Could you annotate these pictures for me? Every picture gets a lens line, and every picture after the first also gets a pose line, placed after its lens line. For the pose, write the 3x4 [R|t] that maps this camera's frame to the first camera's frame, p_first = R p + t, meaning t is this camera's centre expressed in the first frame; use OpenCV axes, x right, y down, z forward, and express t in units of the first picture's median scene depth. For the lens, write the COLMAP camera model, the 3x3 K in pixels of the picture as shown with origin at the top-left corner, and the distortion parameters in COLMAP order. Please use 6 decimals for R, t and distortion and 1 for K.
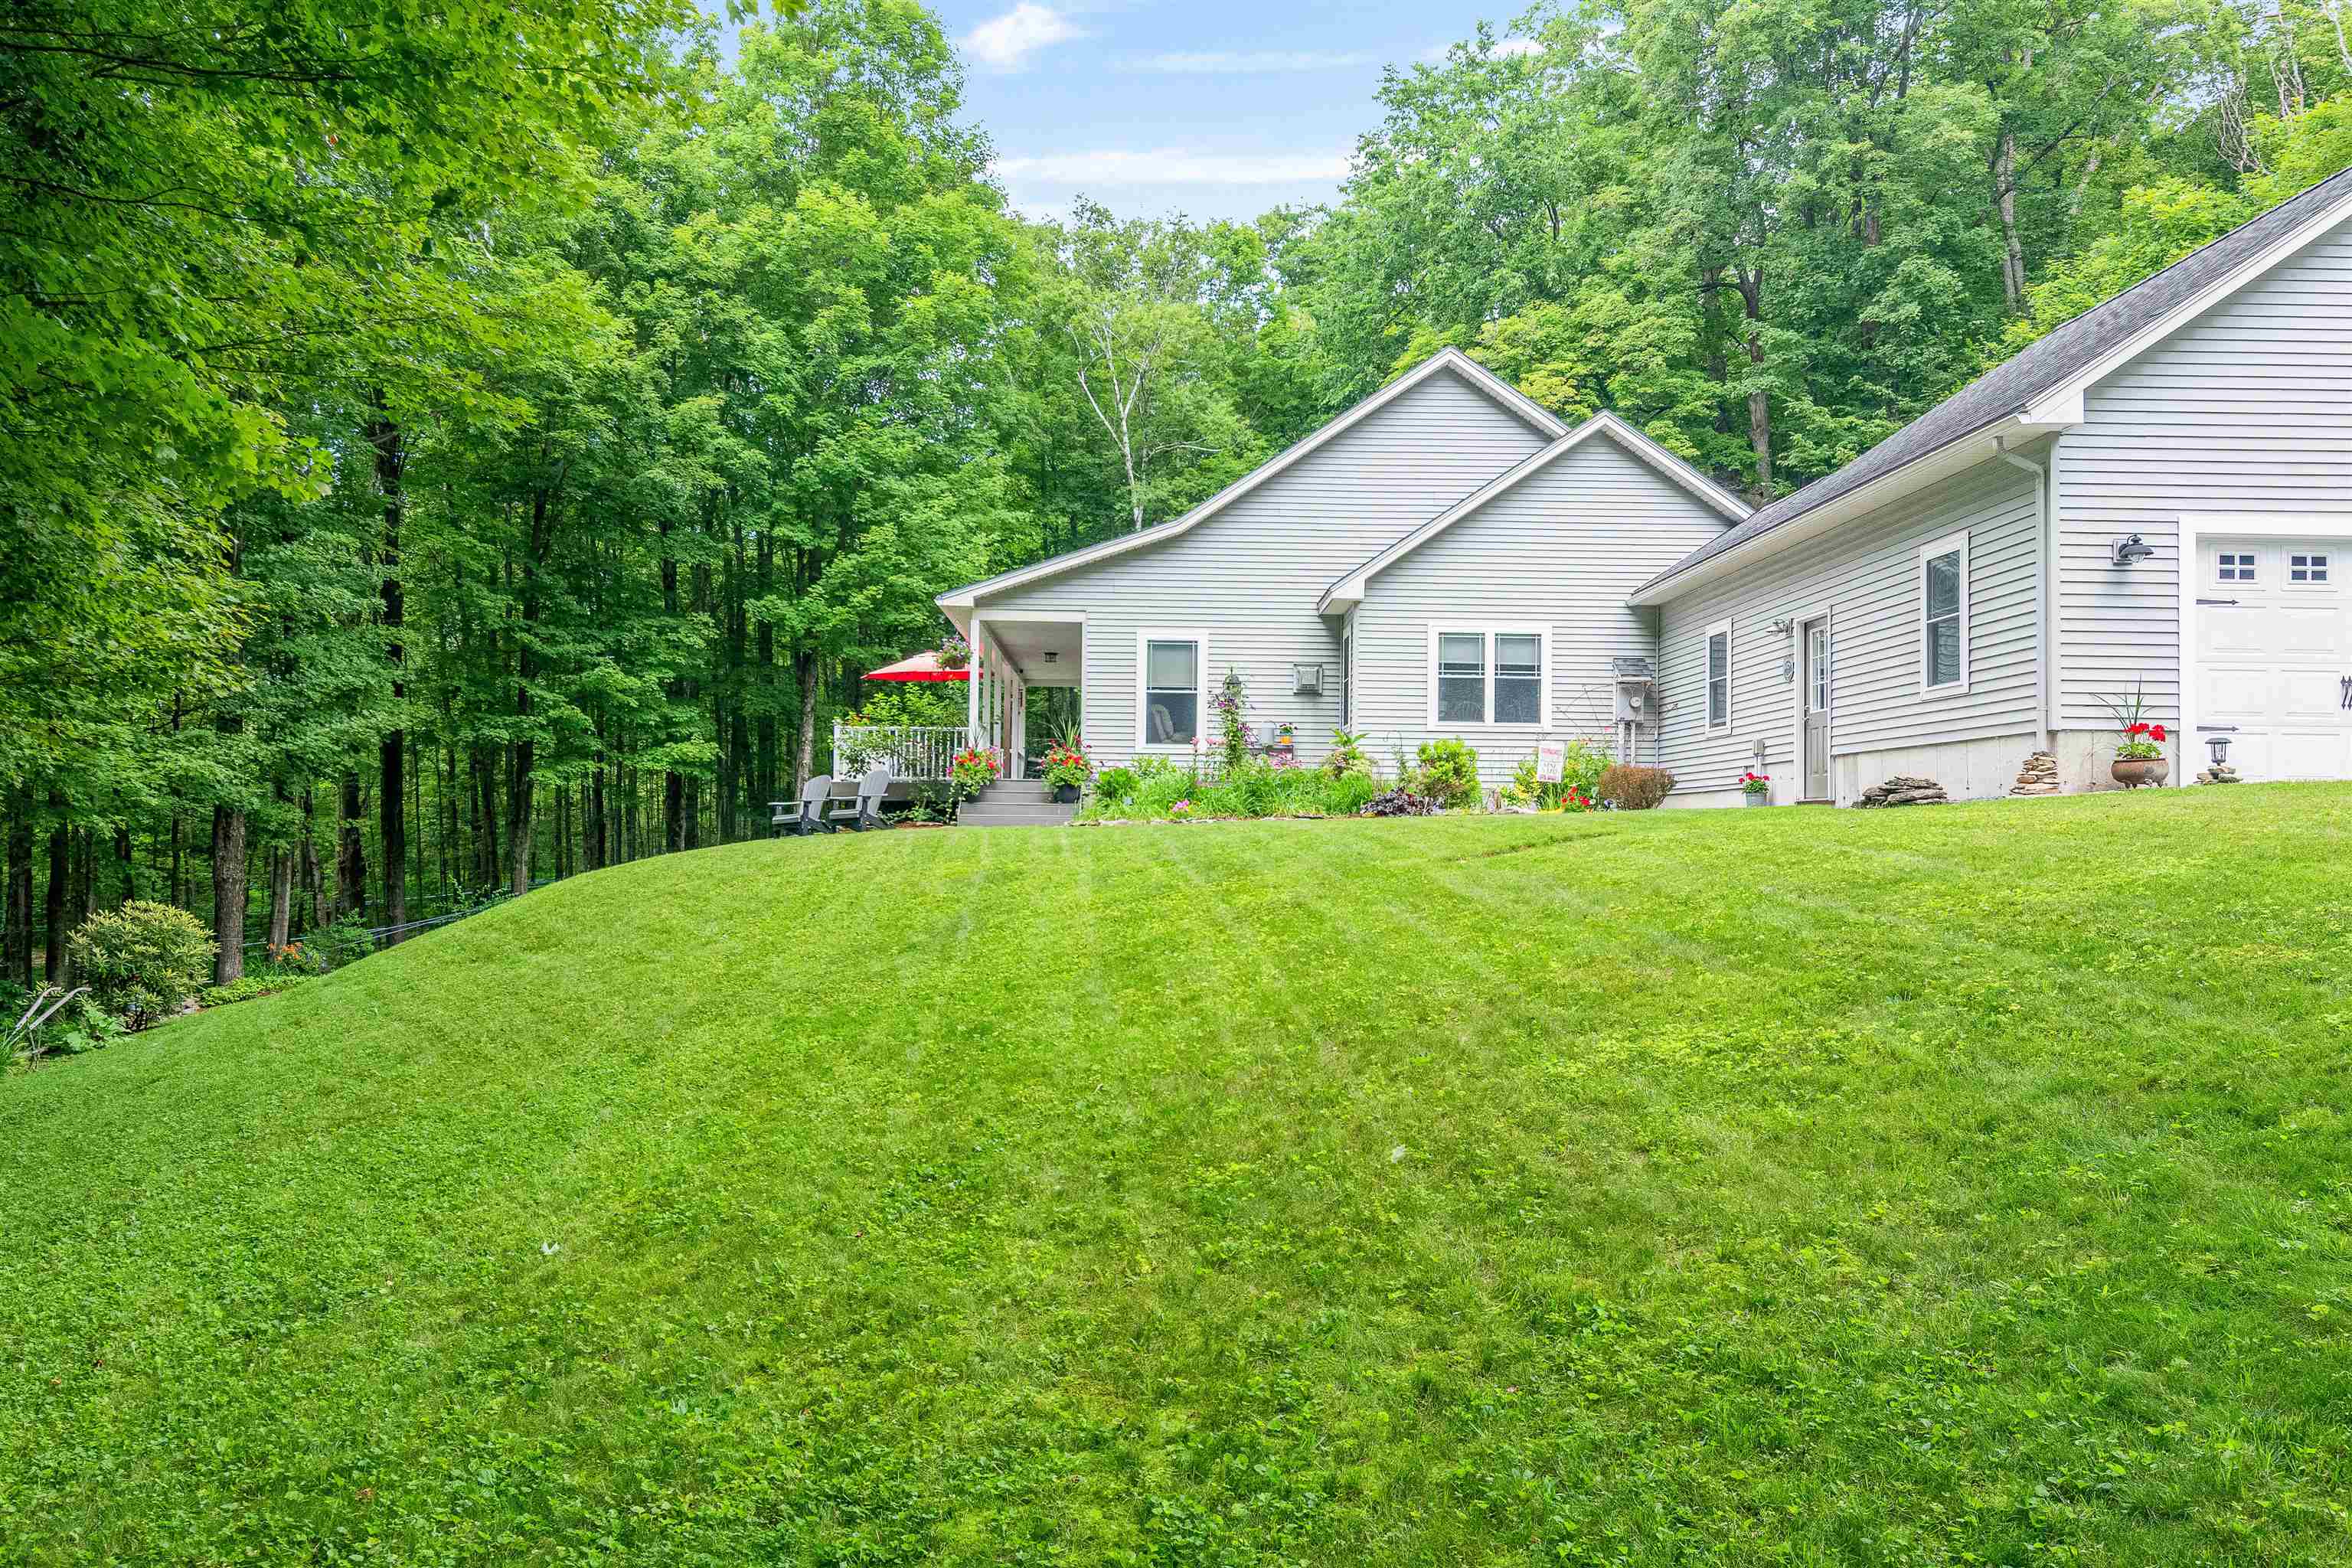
lens RADIAL K [[1769.4, 0, 1176.0], [0, 1769.4, 784.0], [0, 0, 1]] dist [-0.004387, -0.001393]
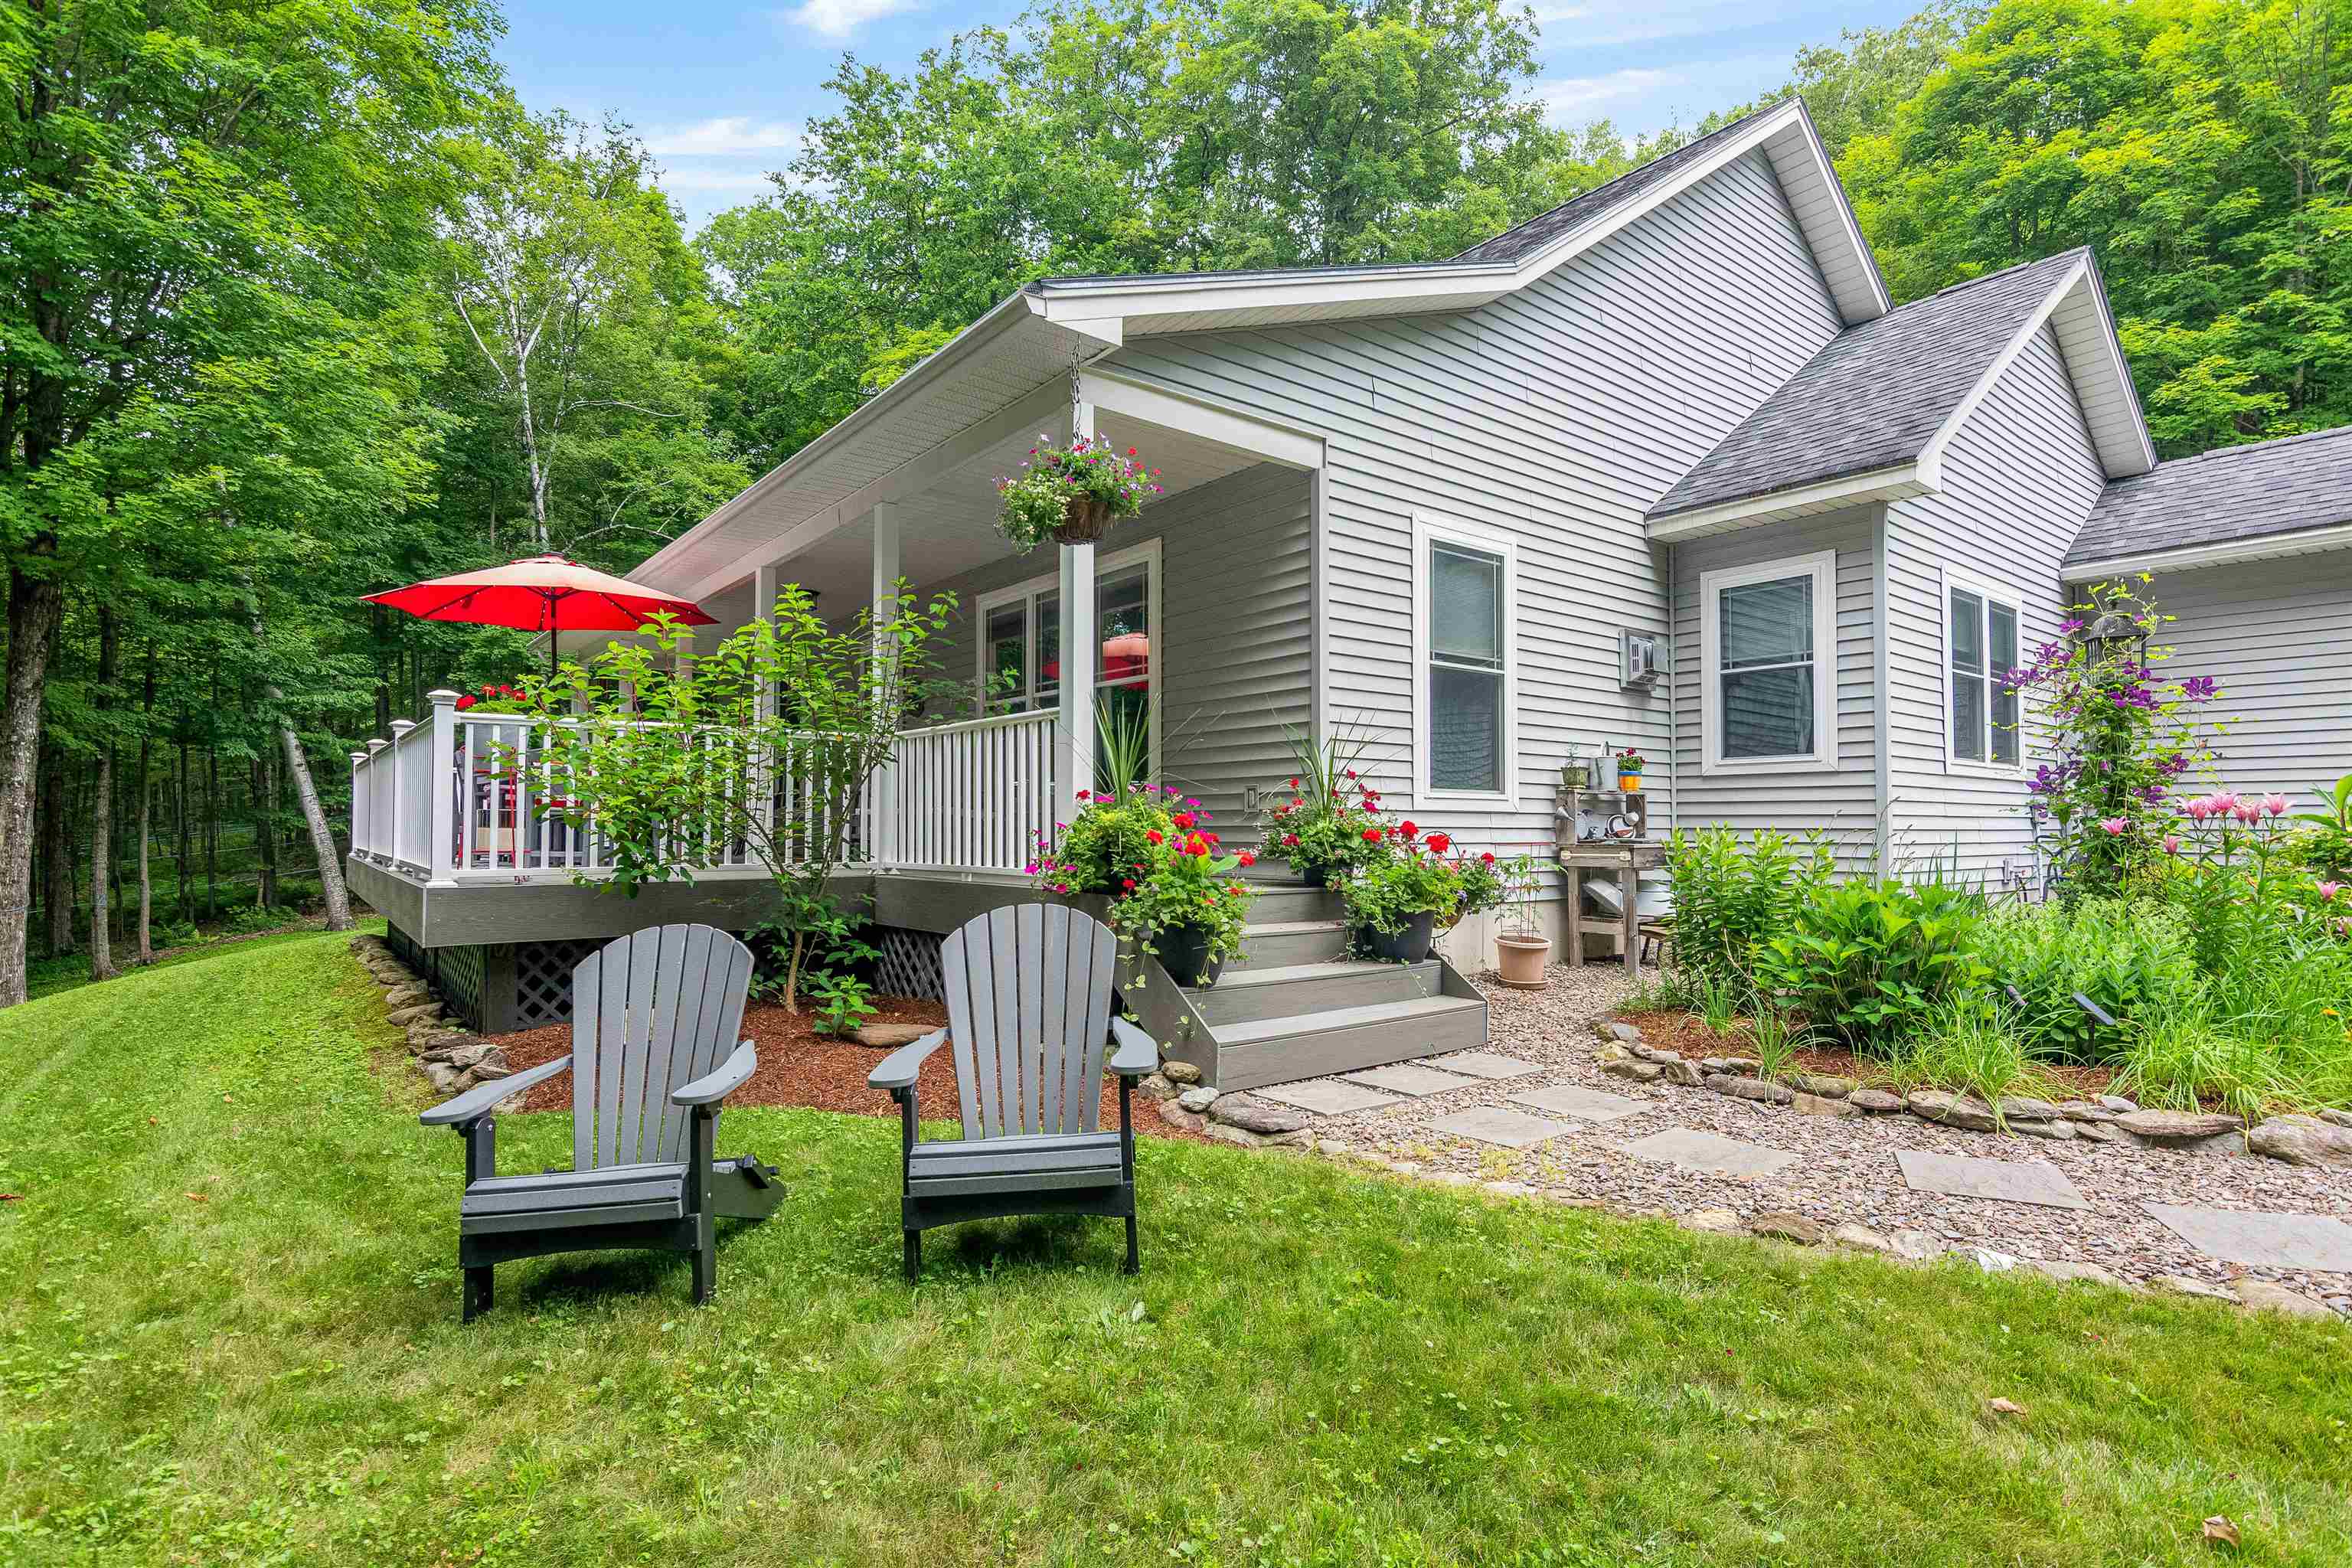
lens RADIAL K [[1159.1, 0, 1176.0], [0, 1159.1, 784.0], [0, 0, 1]] dist [0.000451, 0.000485]
pose [[0.798945, 0.010182, 0.601317, -0.227215], [-0.008352, 0.999948, -0.005834, -0.021656], [-0.601345, -0.000361, 0.798989, 0.814533]]
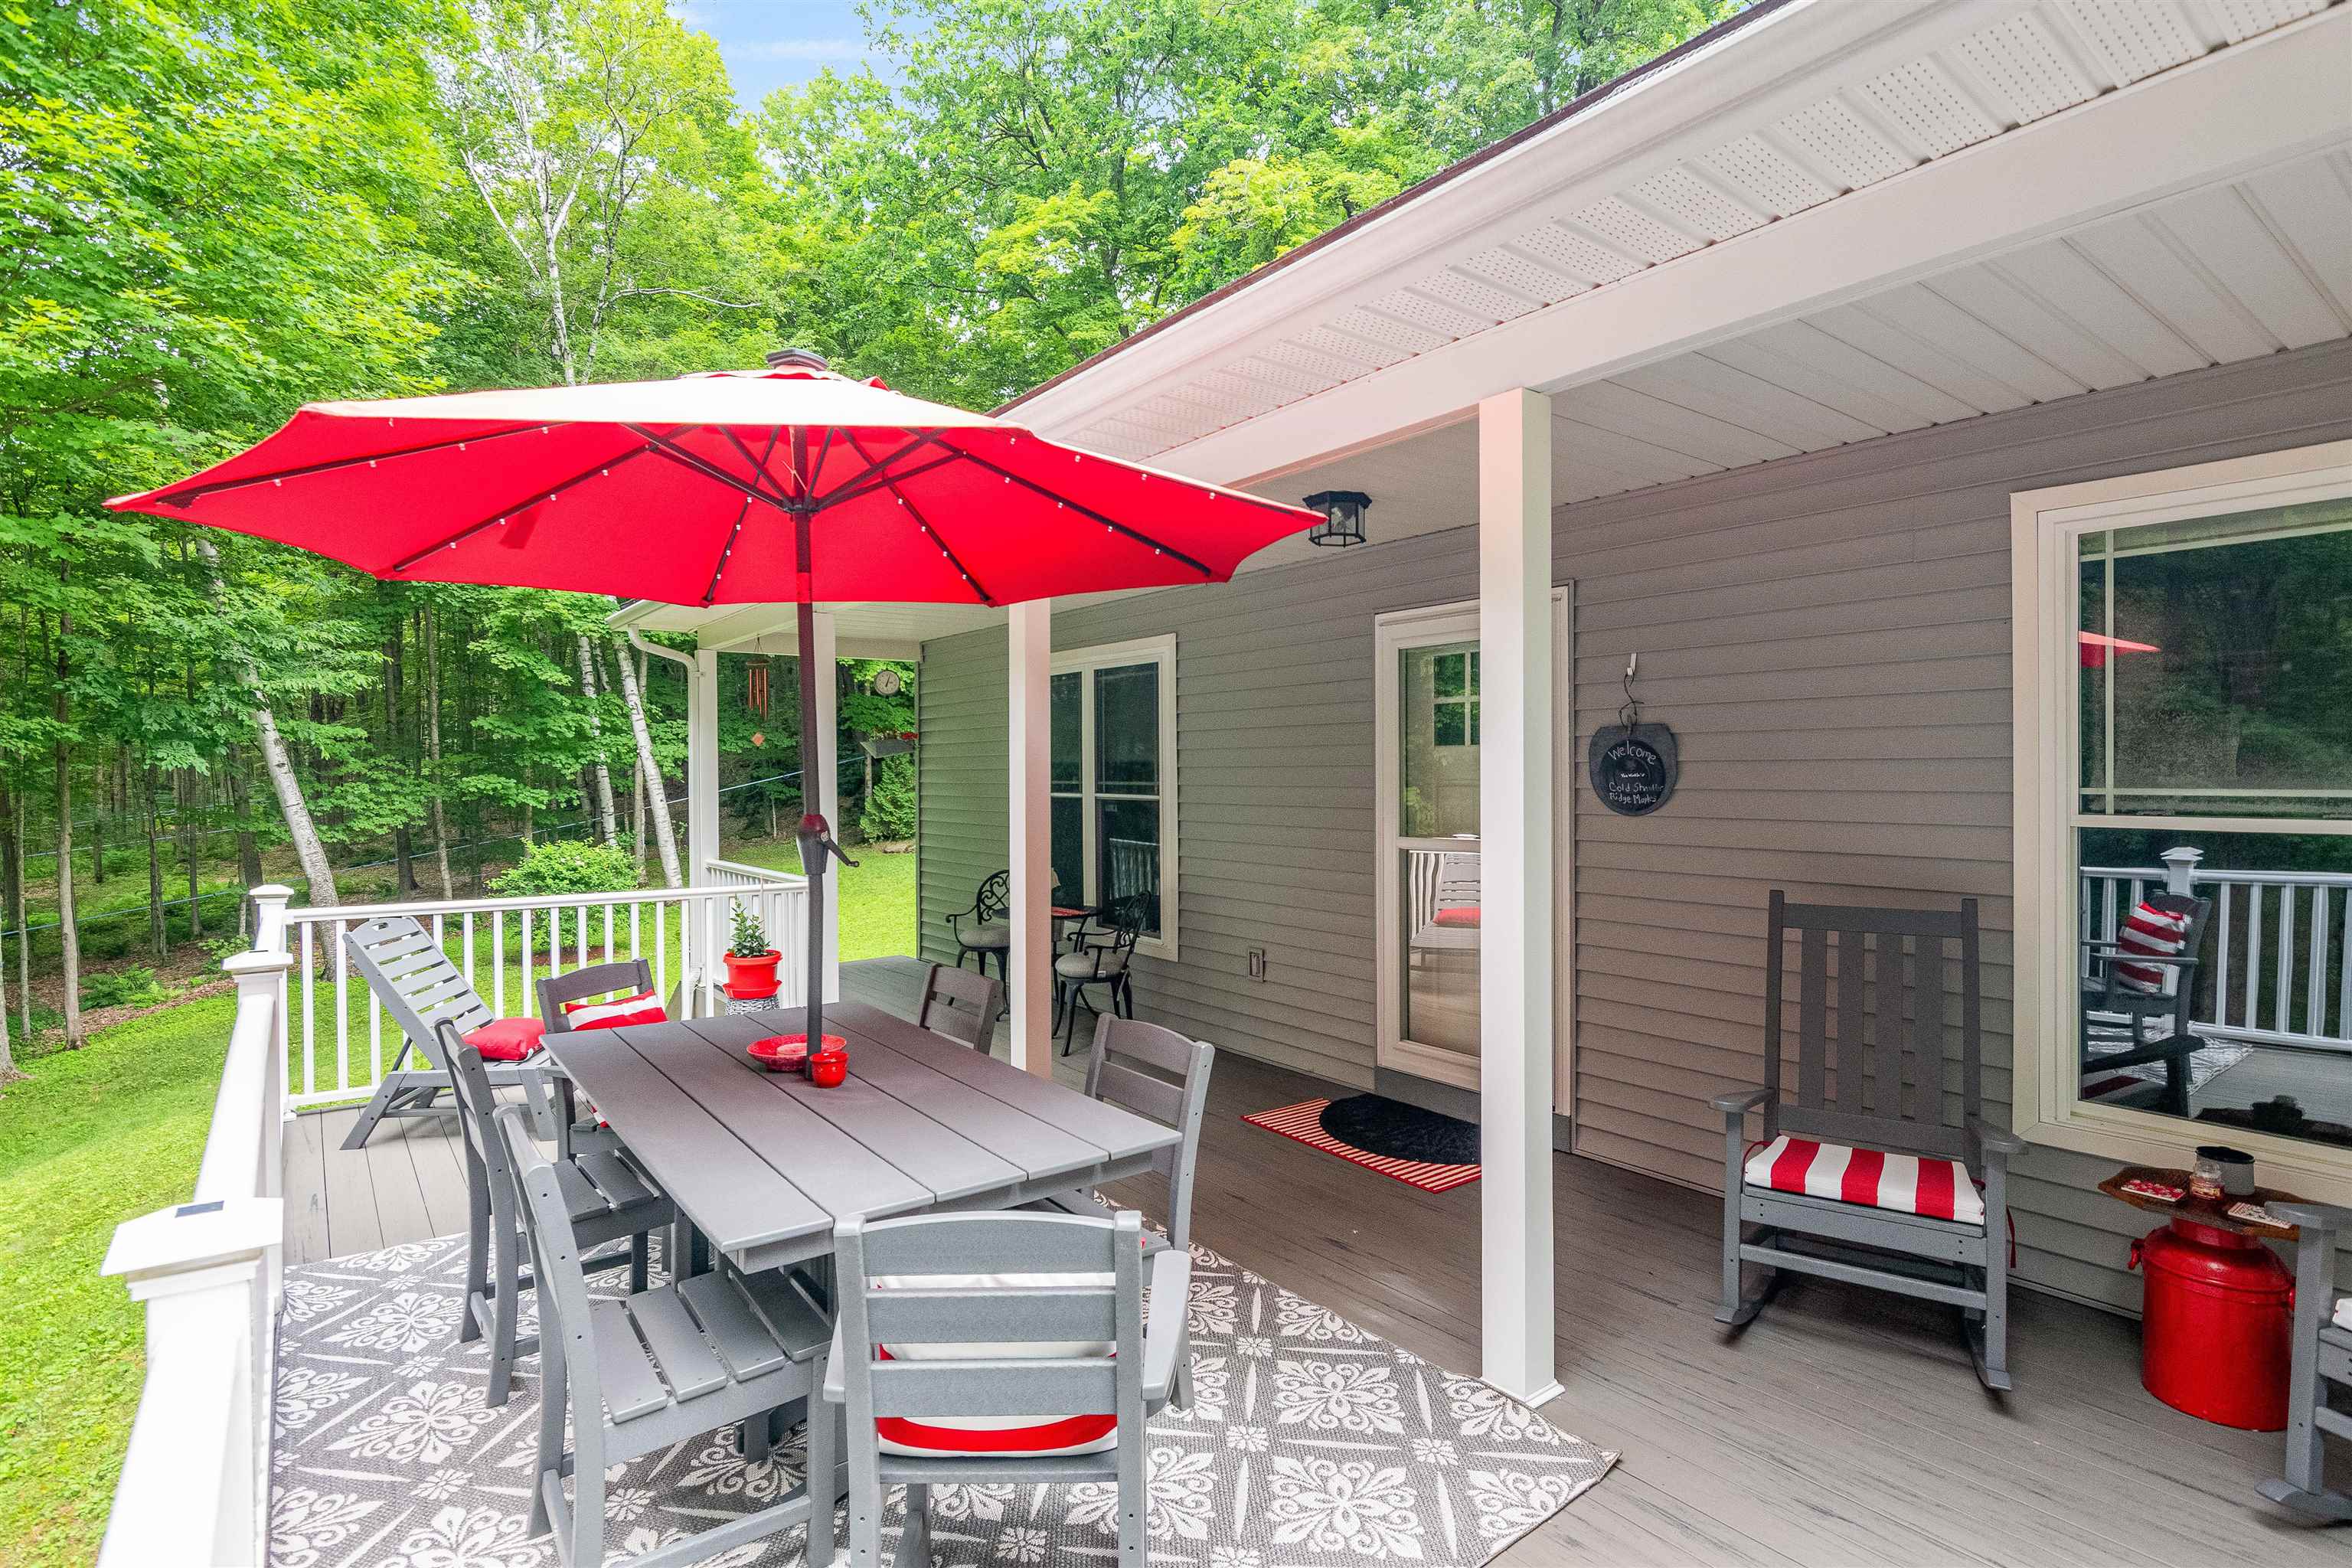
lens RADIAL K [[1159.1, 0, 1176.0], [0, 1159.1, 784.0], [0, 0, 1]] dist [0.000451, 0.000485]
pose [[0.808534, -0.017884, 0.588178, -0.203258], [-0.006430, 0.999210, 0.039221, -0.057243], [-0.588414, -0.035494, 0.807780, 1.088837]]
